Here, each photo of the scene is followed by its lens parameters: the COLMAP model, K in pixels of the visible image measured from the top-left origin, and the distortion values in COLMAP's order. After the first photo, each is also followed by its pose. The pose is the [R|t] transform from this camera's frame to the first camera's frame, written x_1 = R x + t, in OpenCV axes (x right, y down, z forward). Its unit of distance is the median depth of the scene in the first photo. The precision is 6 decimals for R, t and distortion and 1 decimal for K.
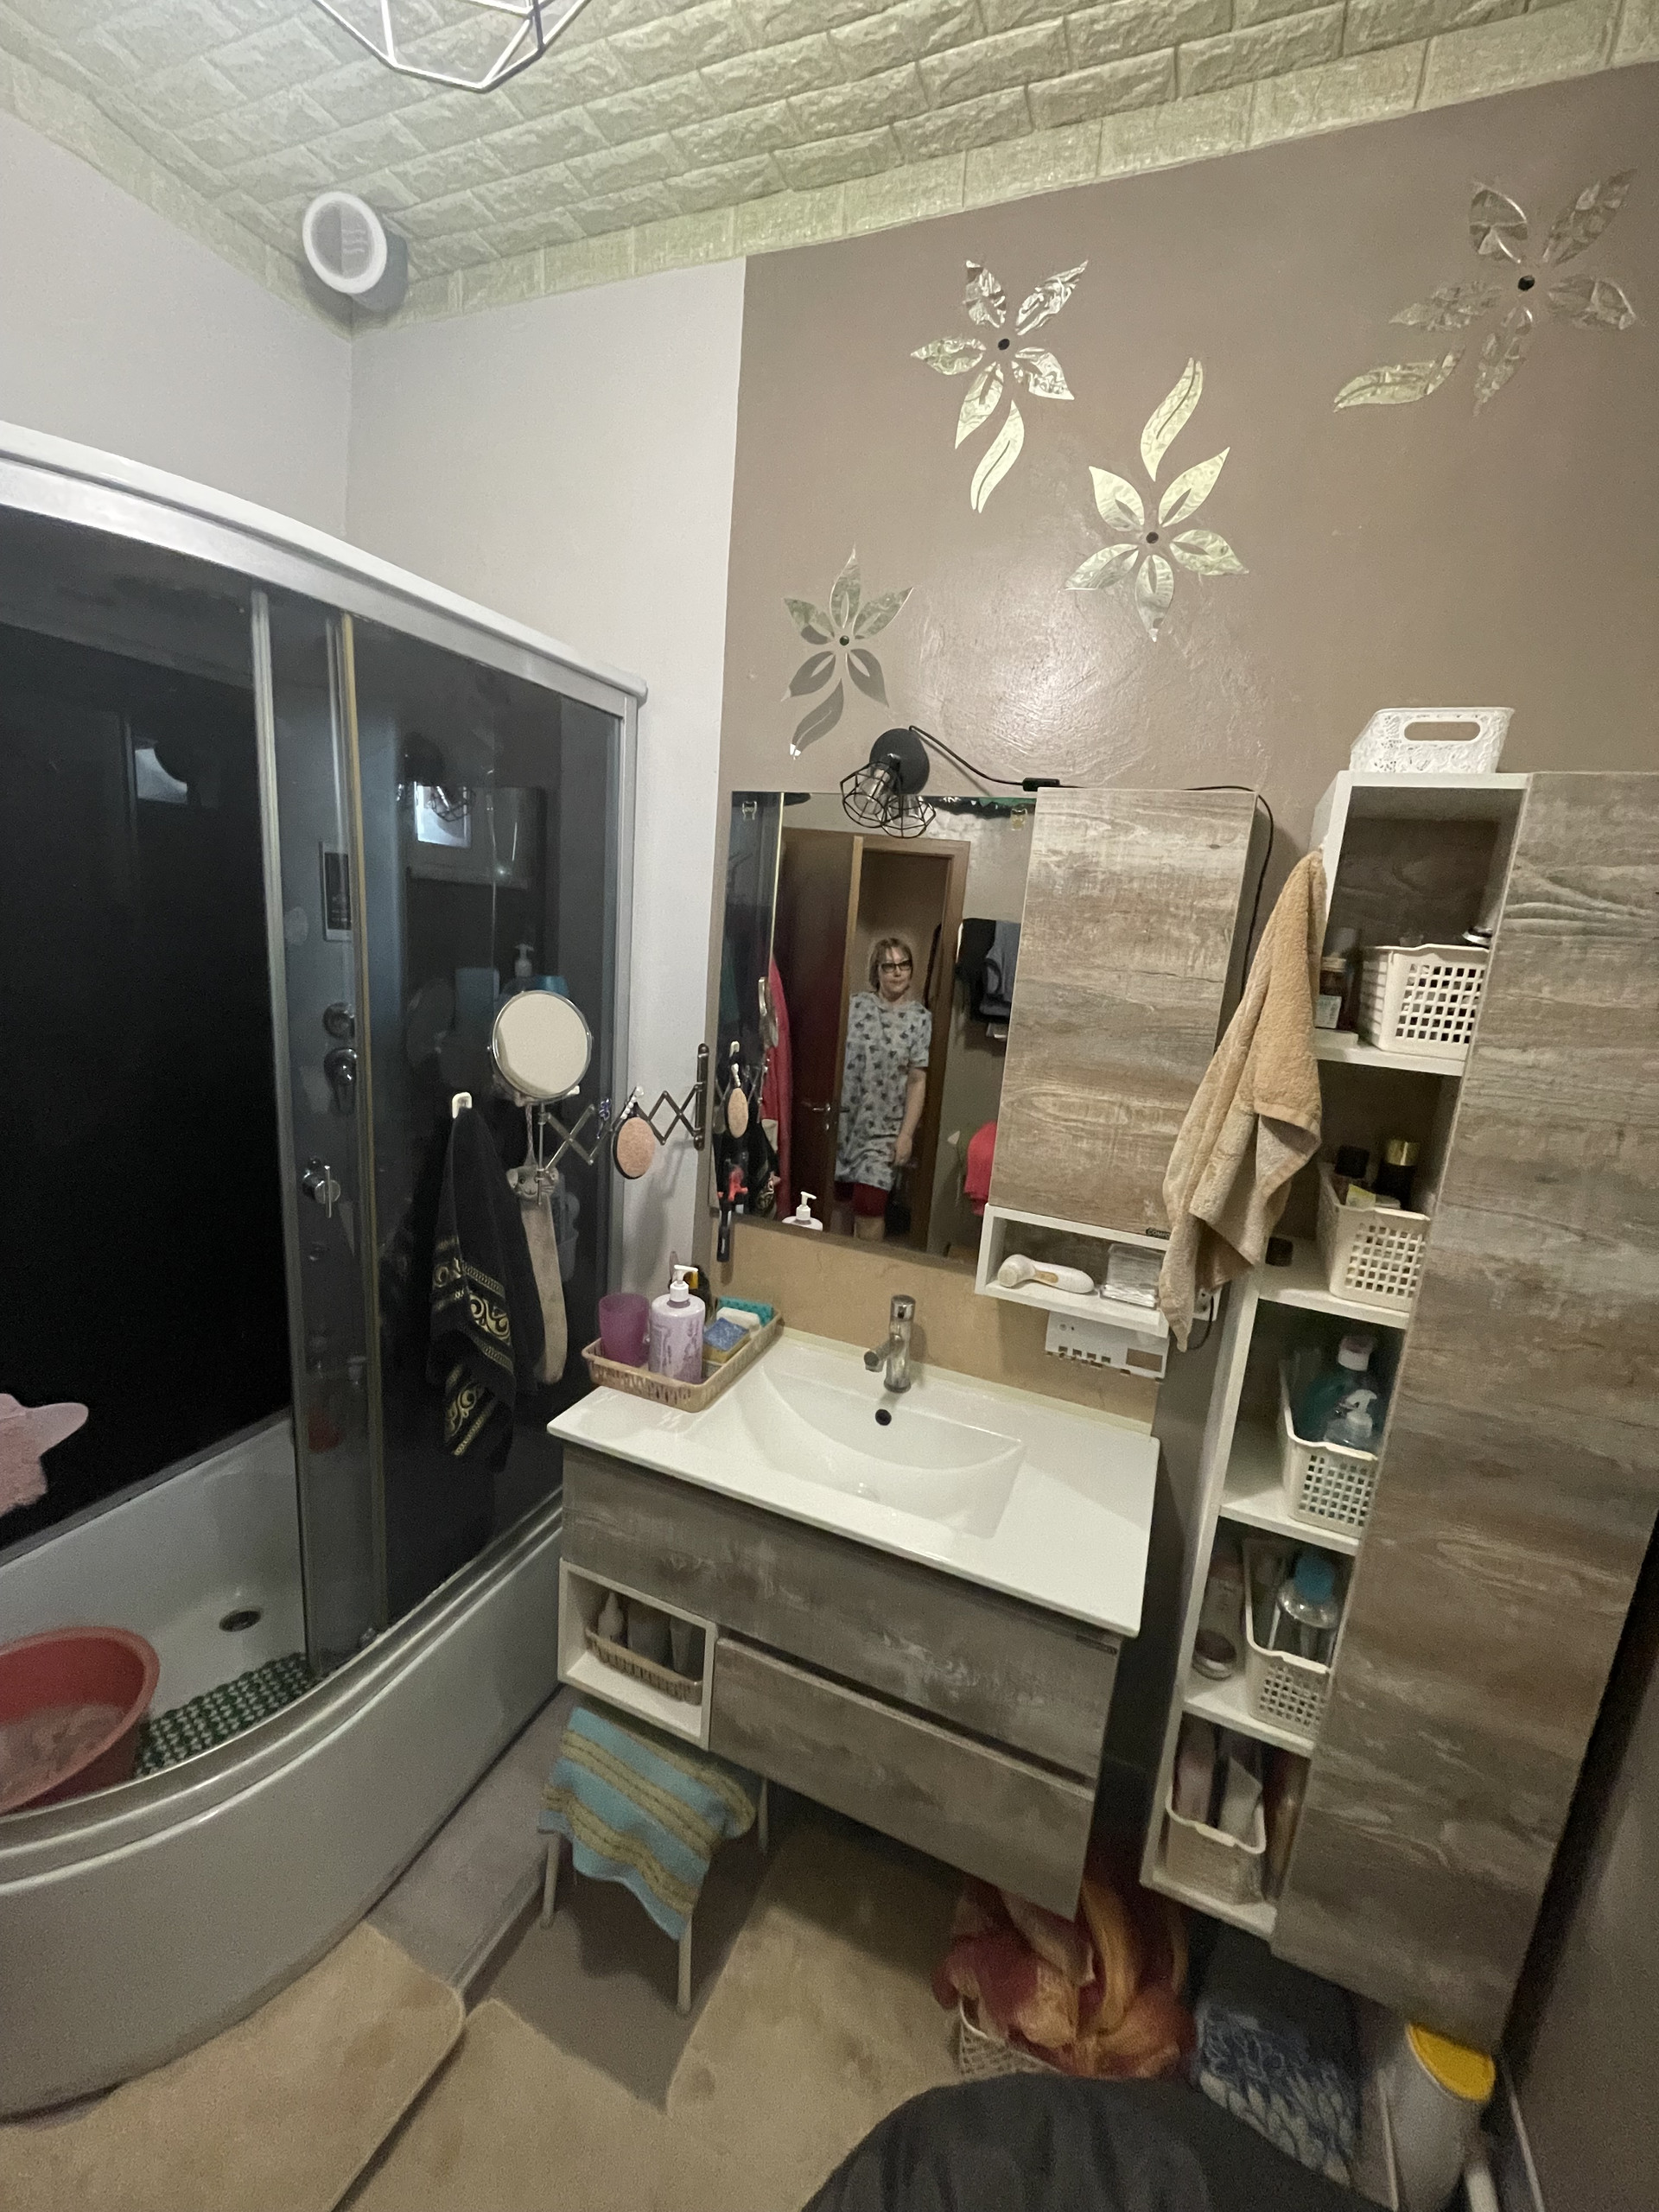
lens RADIAL K [[896.8, 0, 831.3], [0, 896.8, 1104.4], [0, 0, 1]] dist [-0.003141, -0.000117]
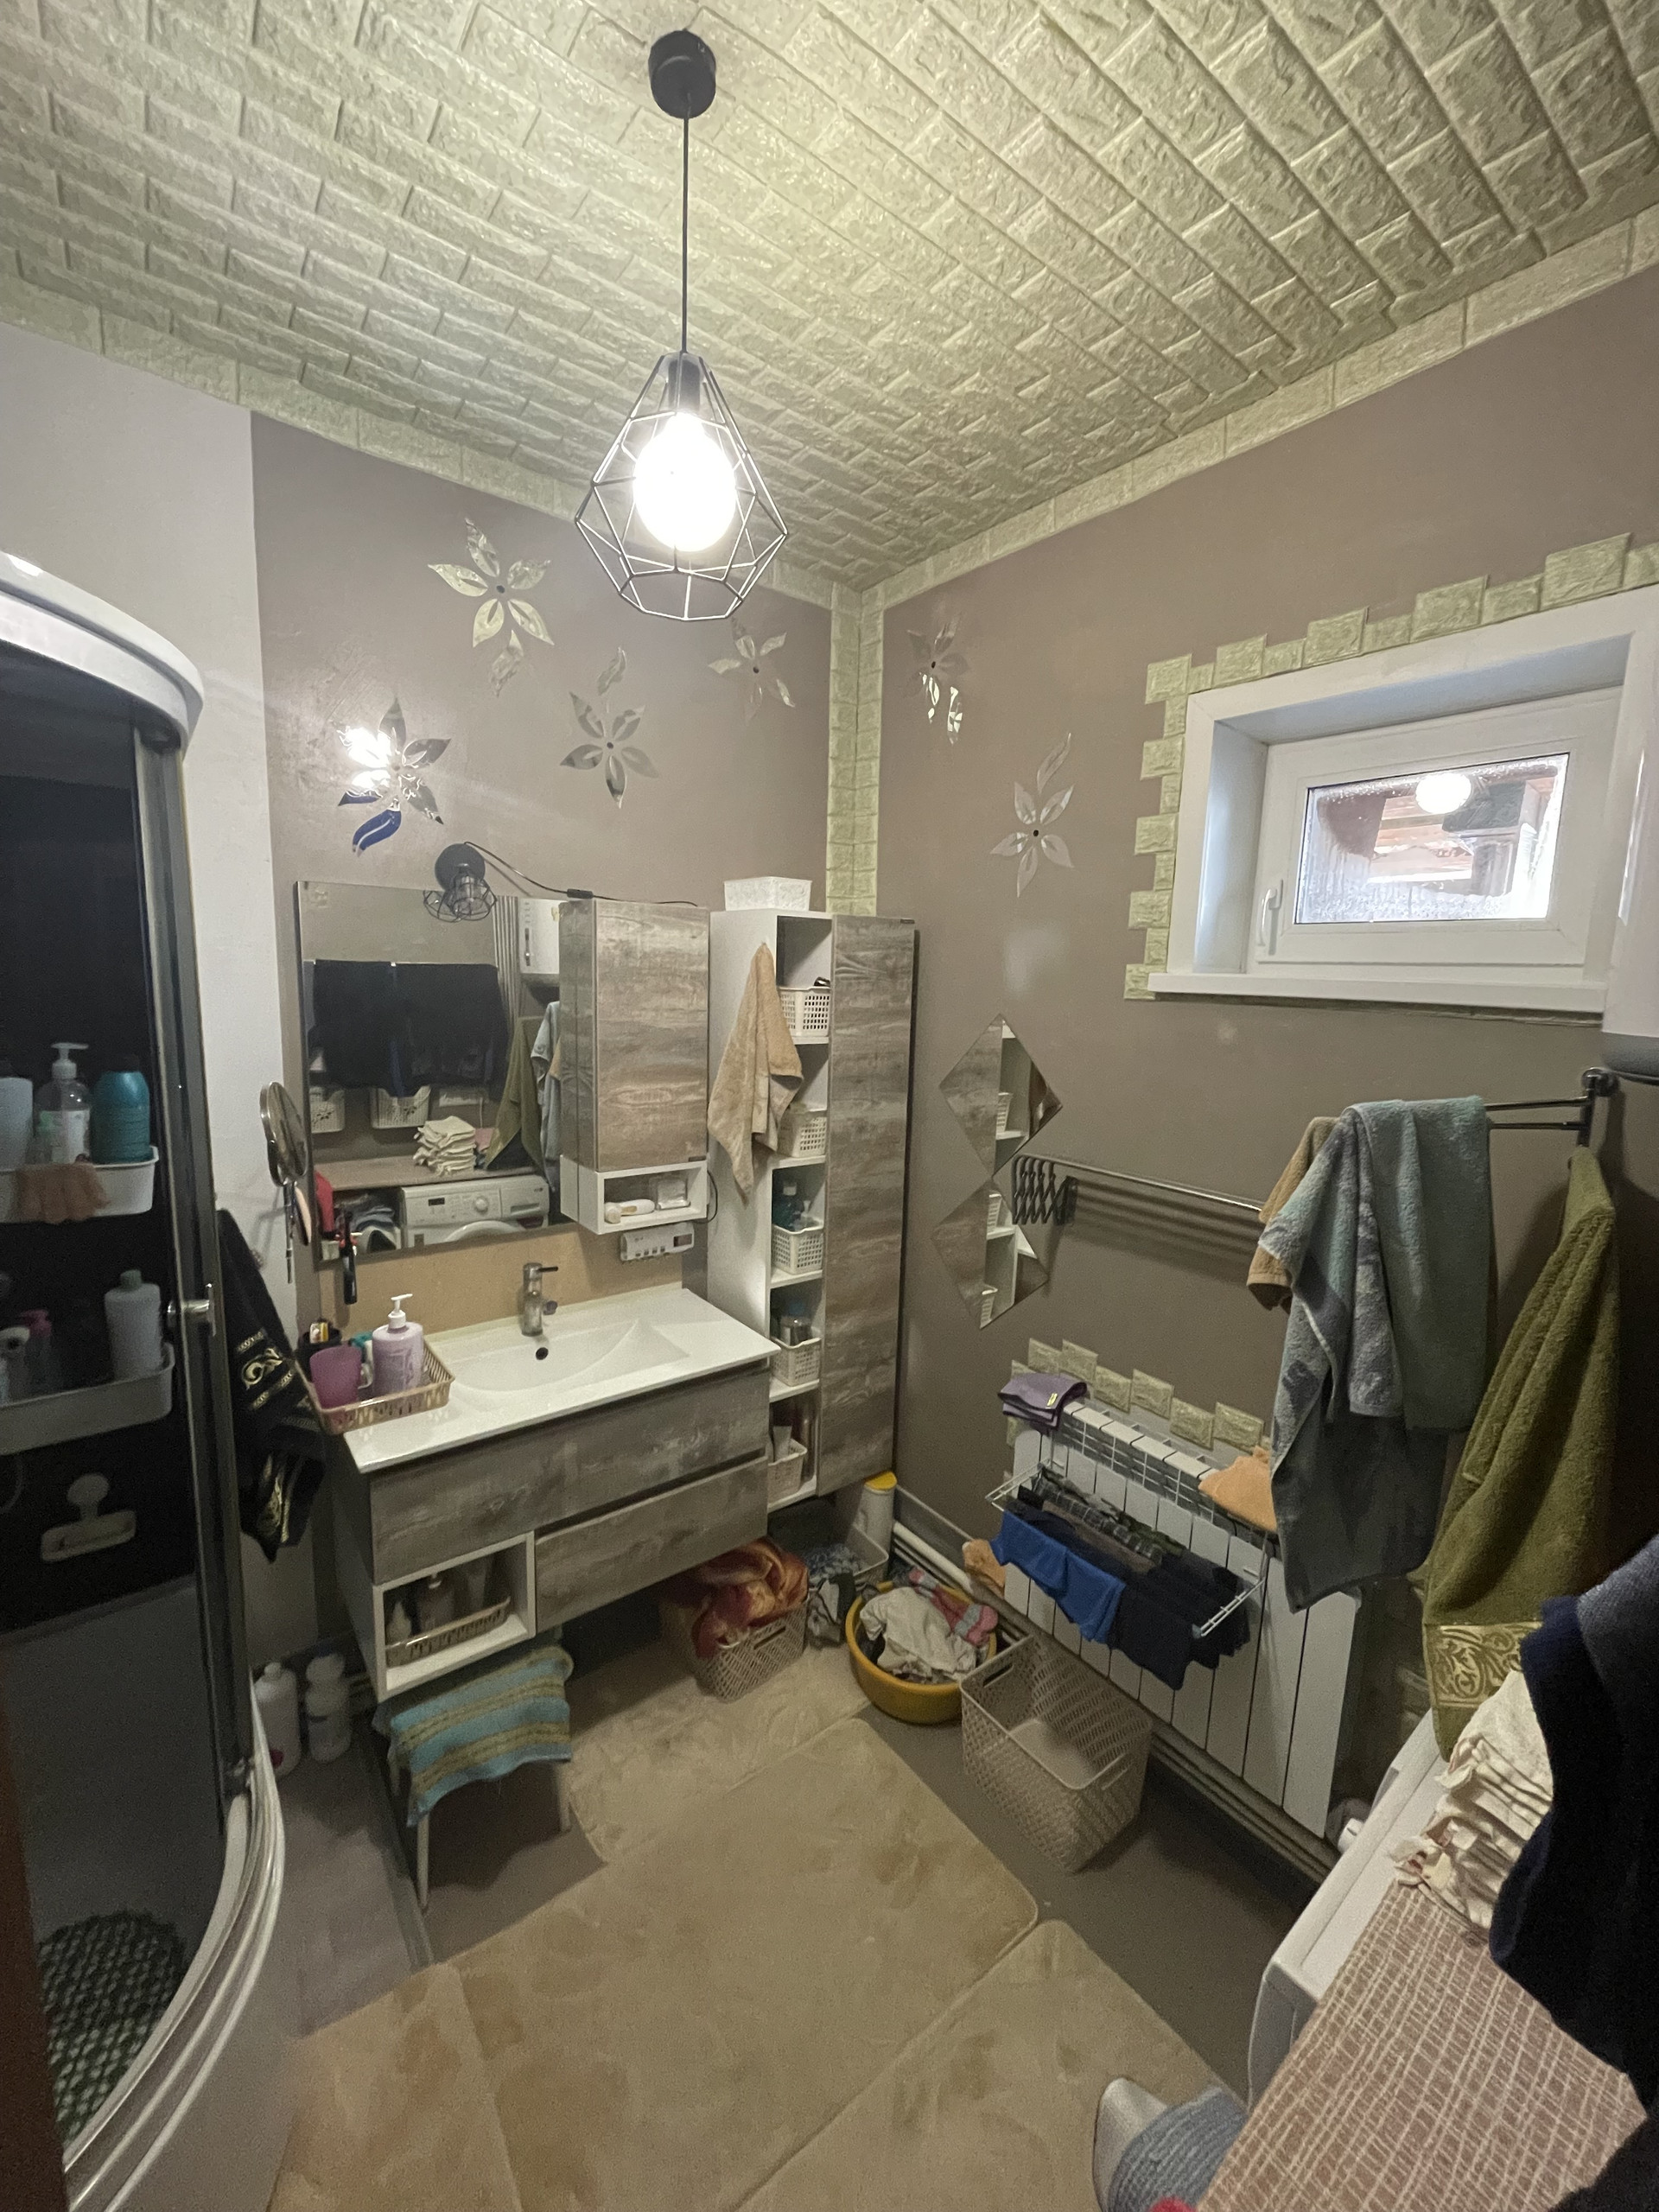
lens RADIAL K [[896.8, 0, 824.5], [0, 896.8, 1104.4], [0, 0, 1]] dist [-0.003141, -0.000117]
pose [[0.494298, -0.190675, 0.848123, -0.956277], [0.185475, 0.976314, 0.111397, -0.103150], [-0.849275, 0.102242, 0.517956, -0.112730]]
